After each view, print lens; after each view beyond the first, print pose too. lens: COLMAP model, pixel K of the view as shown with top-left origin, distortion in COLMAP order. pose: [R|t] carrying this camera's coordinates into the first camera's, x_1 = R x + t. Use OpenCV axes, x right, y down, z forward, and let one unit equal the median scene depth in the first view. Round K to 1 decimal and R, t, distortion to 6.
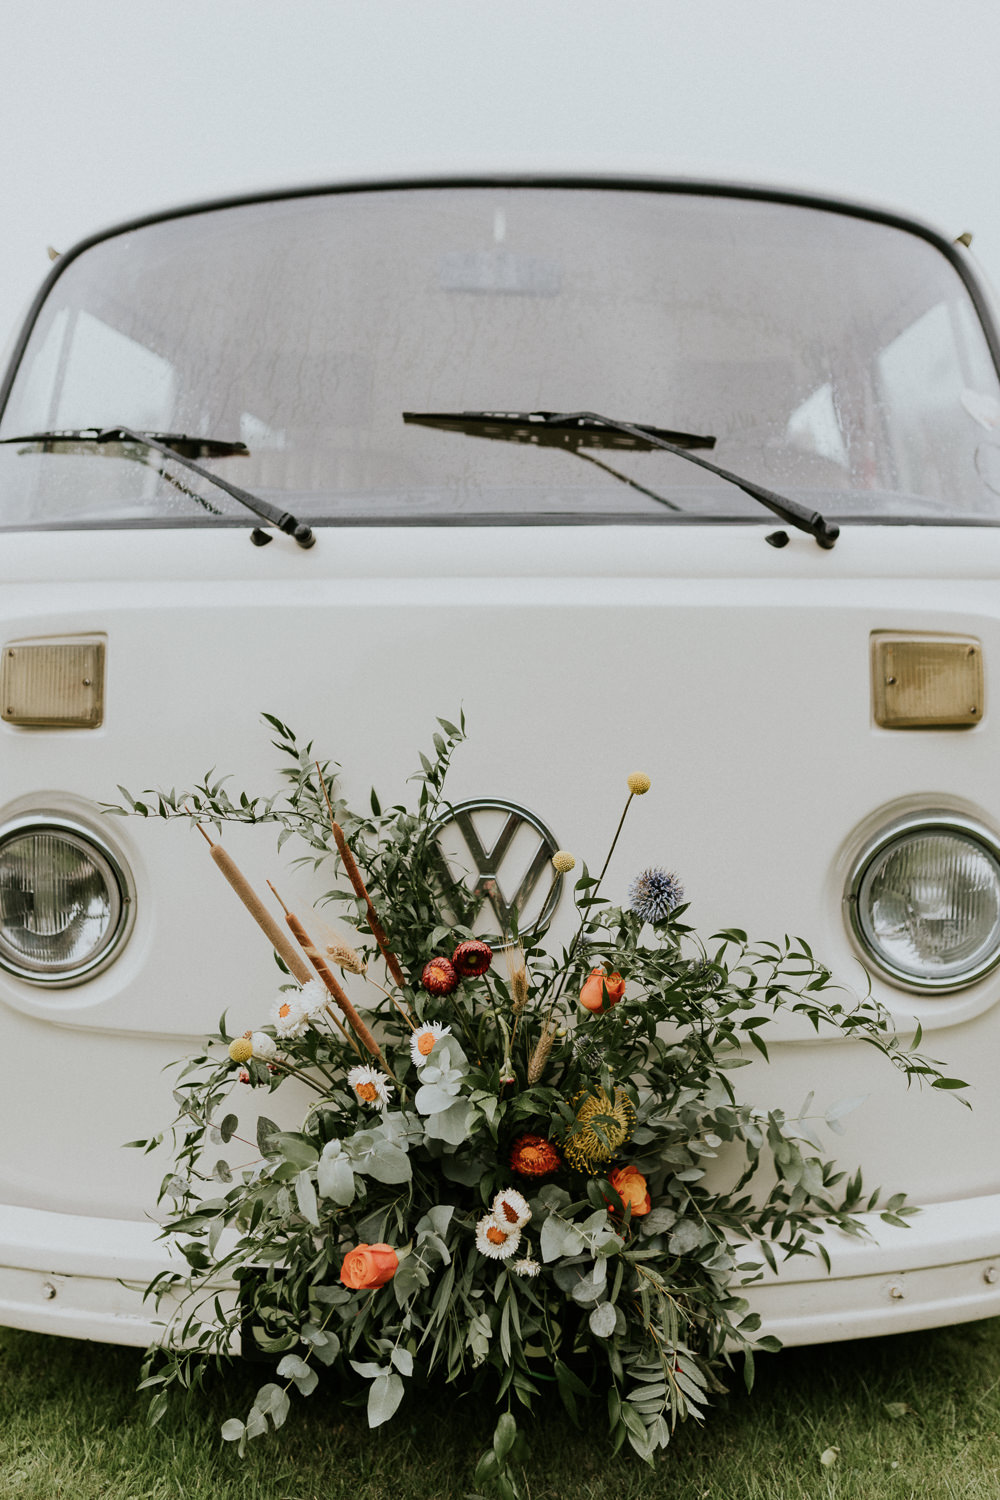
lens RADIAL K [[1471.3, 0, 497.3], [0, 1471.3, 758.9], [0, 0, 1]] dist [0.012663, 0.000000]
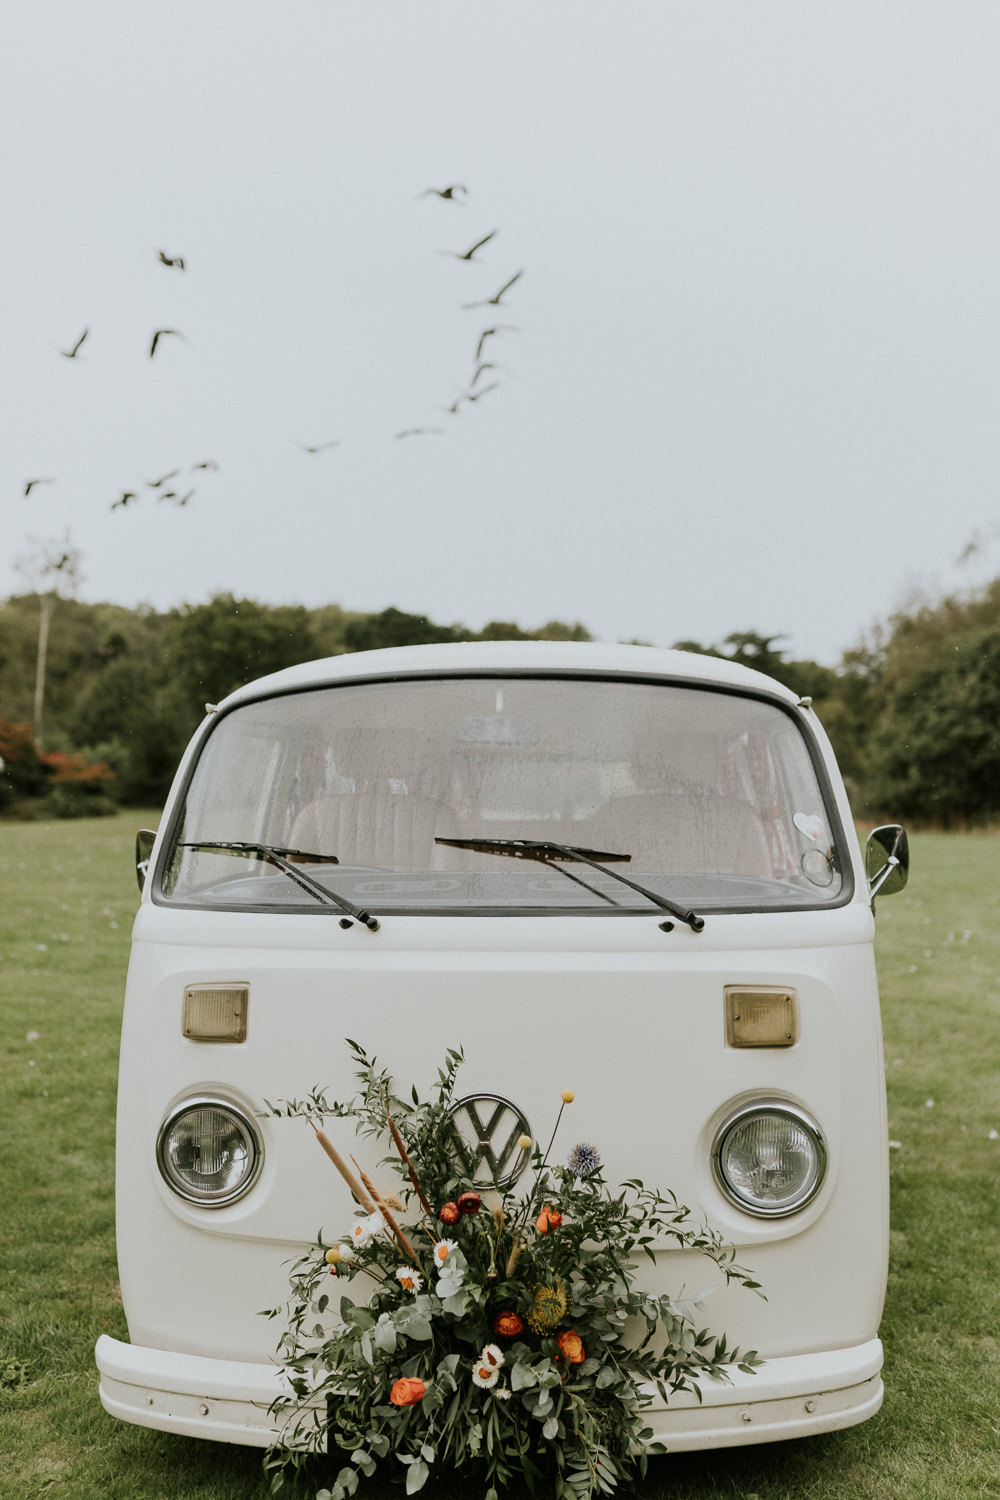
lens RADIAL K [[1471.3, 0, 500.3], [0, 1471.3, 744.0], [0, 0, 1]] dist [0.012663, 0.000000]
pose [[0.999274, -0.002878, -0.037992, 0.075801], [-0.001177, 0.994335, -0.106288, -0.187695], [0.038083, 0.106255, 0.993609, -0.664240]]
